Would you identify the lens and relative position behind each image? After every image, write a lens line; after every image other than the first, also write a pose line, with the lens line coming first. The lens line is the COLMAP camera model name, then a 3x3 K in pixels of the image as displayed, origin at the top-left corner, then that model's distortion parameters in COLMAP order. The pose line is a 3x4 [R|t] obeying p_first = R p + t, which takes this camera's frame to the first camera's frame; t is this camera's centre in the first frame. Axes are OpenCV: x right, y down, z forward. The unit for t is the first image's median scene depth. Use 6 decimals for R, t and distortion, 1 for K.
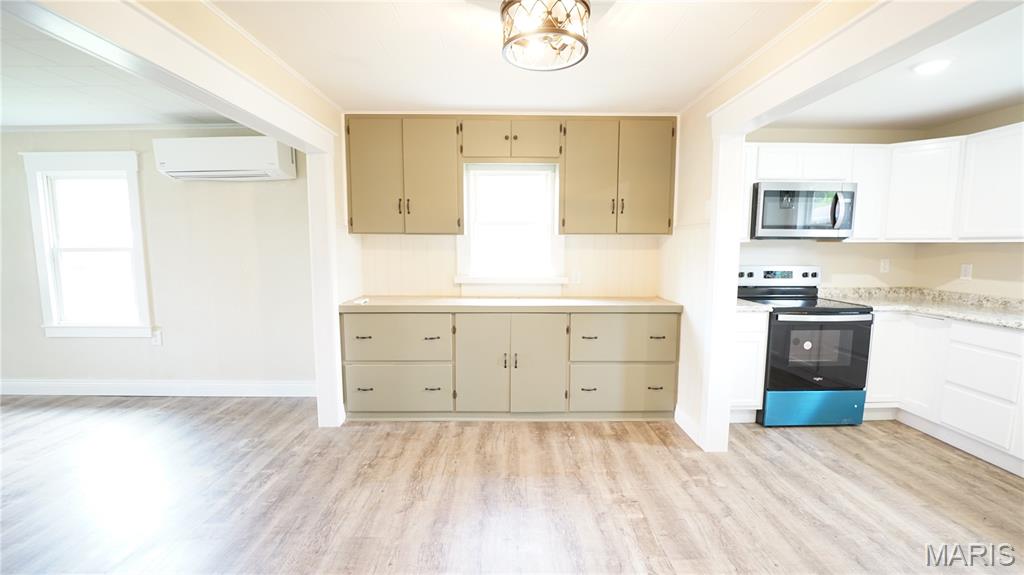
lens RADIAL K [[414.0, 0, 512.4], [0, 414.0, 286.1], [0, 0, 1]] dist [-0.015858, -0.000058]
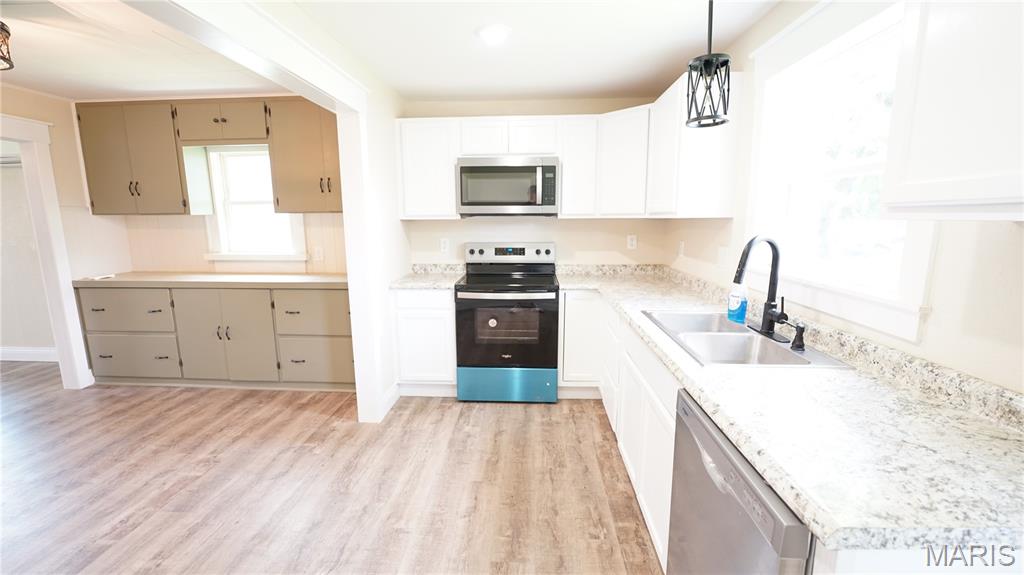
lens RADIAL K [[414.0, 0, 515.0], [0, 414.0, 284.0], [0, 0, 1]] dist [-0.015858, -0.000058]
pose [[0.997166, 0.005040, -0.075061, 0.821767], [-0.001157, 0.998662, 0.051691, -0.001474], [0.075221, -0.051458, 0.995838, 0.005500]]
